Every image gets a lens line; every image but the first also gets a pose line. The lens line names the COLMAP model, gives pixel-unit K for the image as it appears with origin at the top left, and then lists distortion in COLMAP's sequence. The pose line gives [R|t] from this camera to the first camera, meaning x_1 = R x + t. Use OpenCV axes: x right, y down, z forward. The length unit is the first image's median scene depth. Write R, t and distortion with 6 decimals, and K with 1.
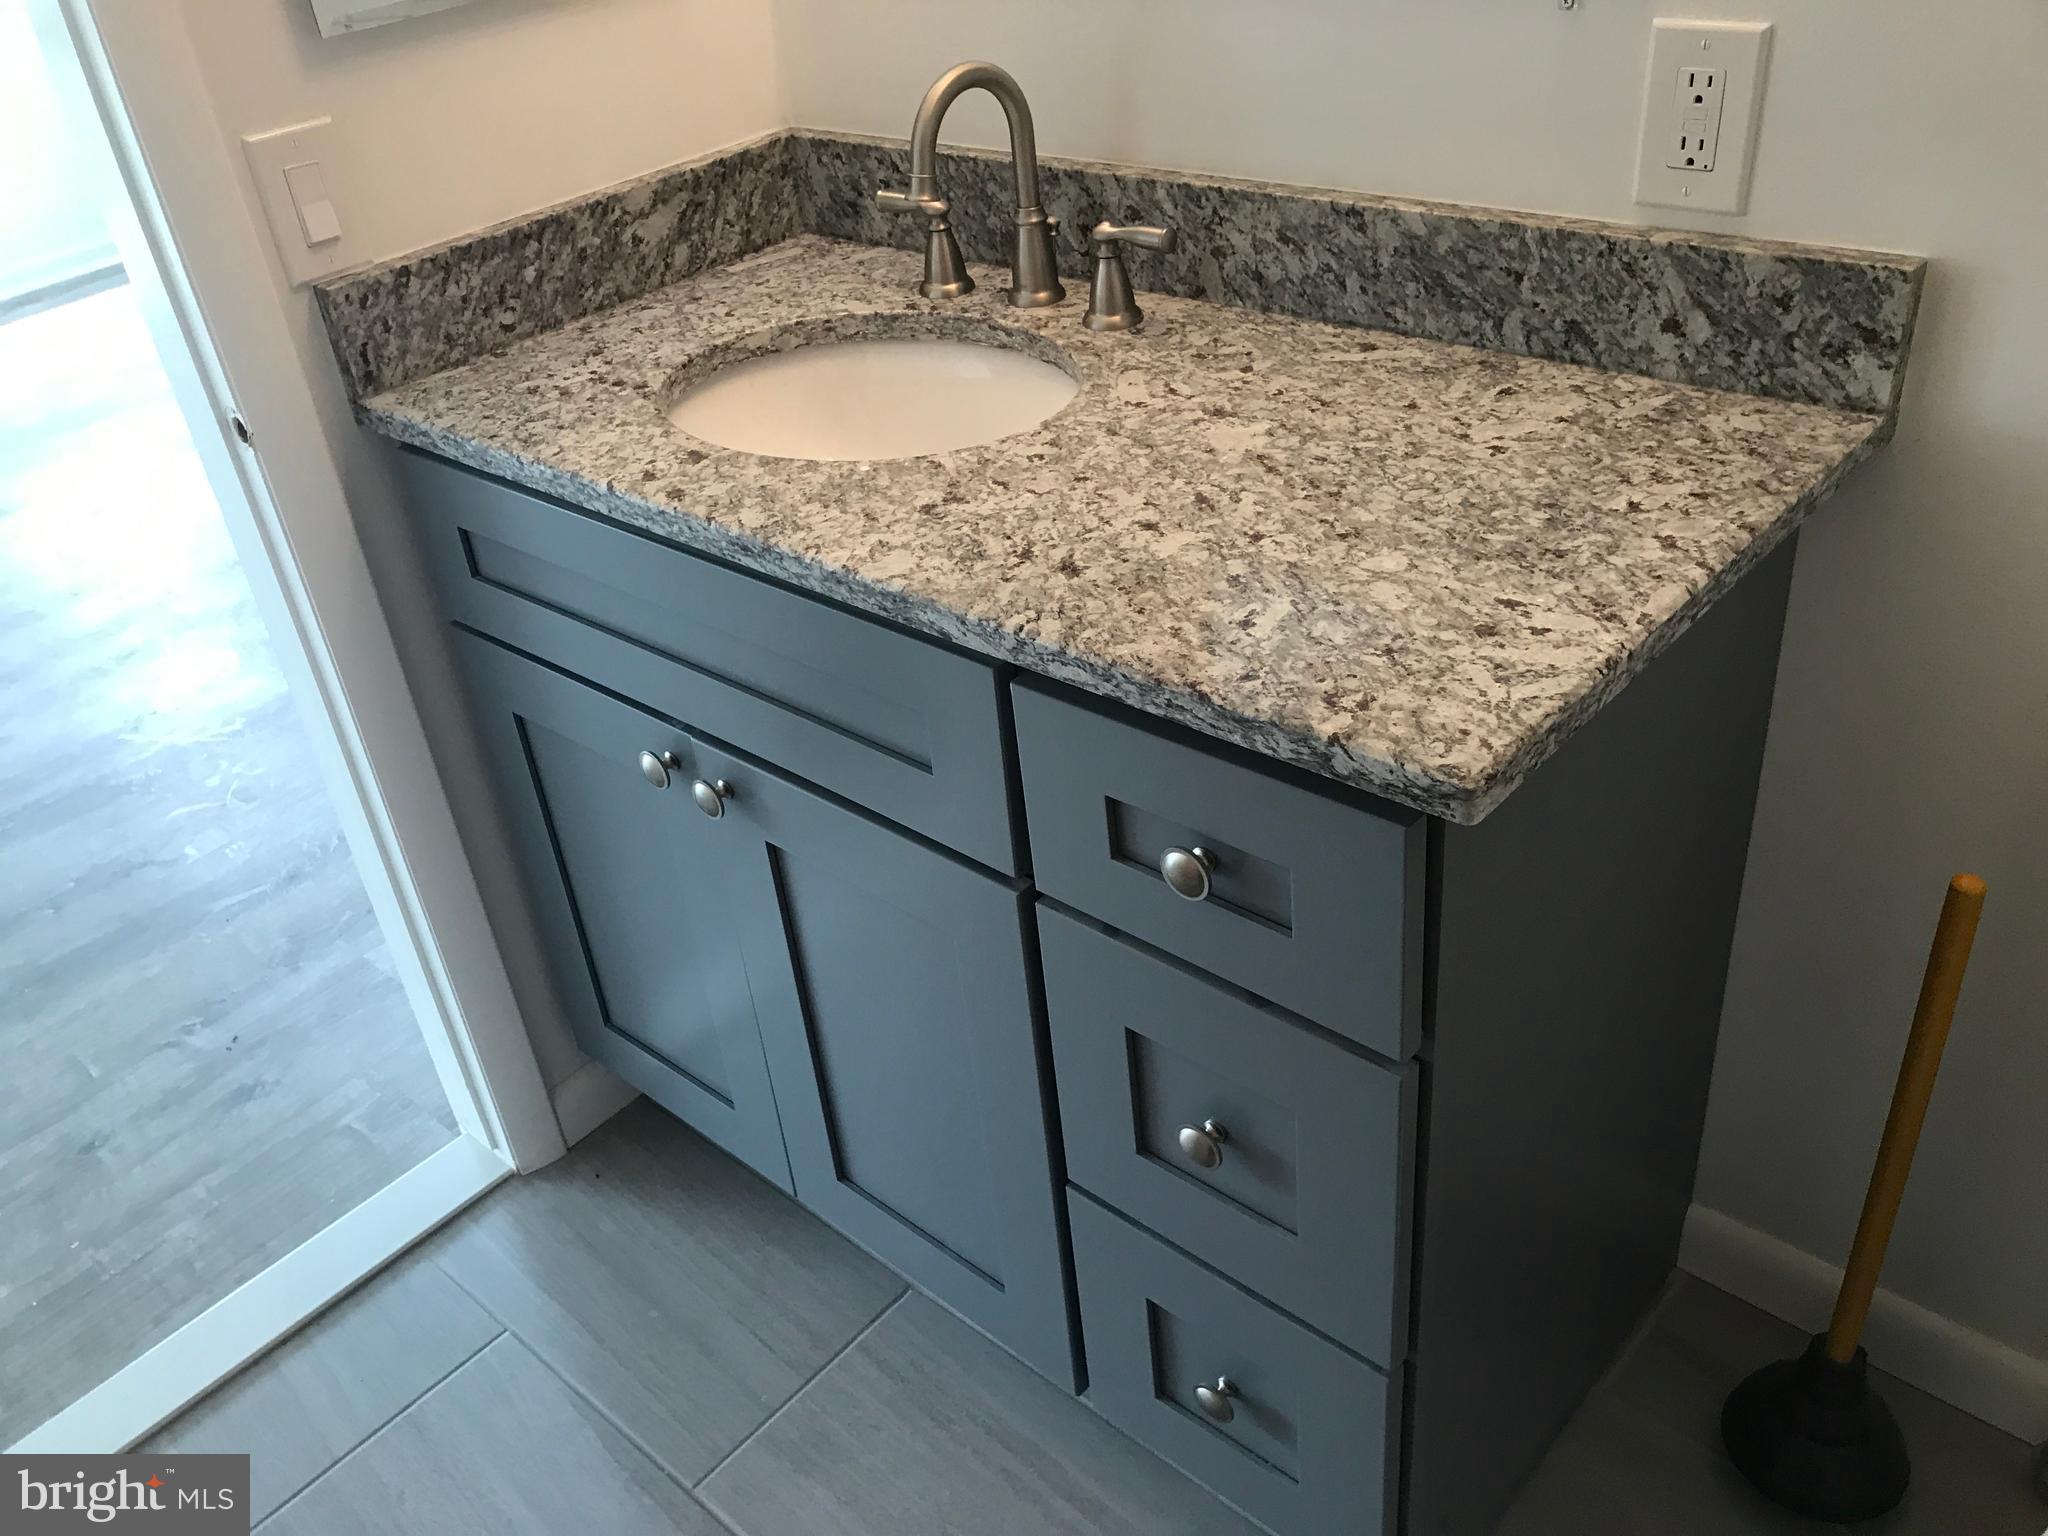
lens RADIAL K [[1677.0, 0, 1018.6], [0, 1677.0, 792.7], [0, 0, 1]] dist [0.051883, -0.104322]
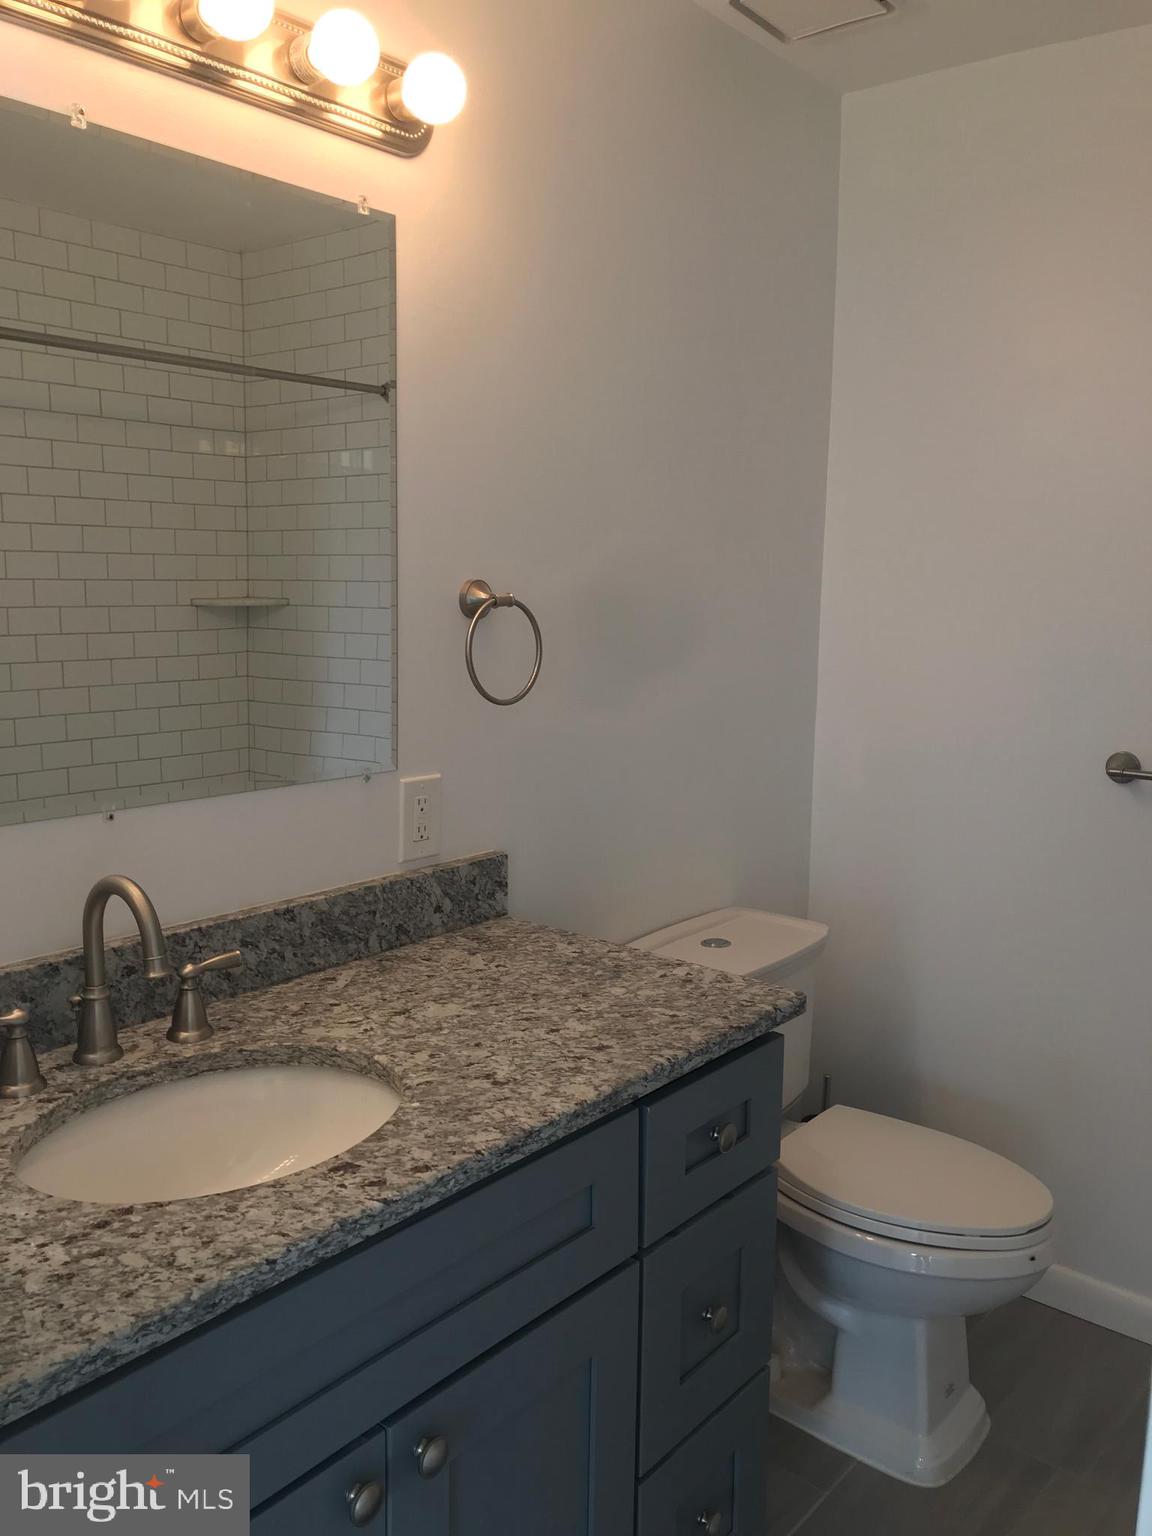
lens RADIAL K [[1257.8, 0, 576.0], [0, 1257.8, 768.0], [0, 0, 1]] dist [0.051883, -0.104322]
pose [[-0.037297, -0.053620, 0.997865, -1.095866], [0.556223, 0.828463, 0.065307, -0.412270], [-0.830196, 0.557471, -0.001075, 0.745243]]
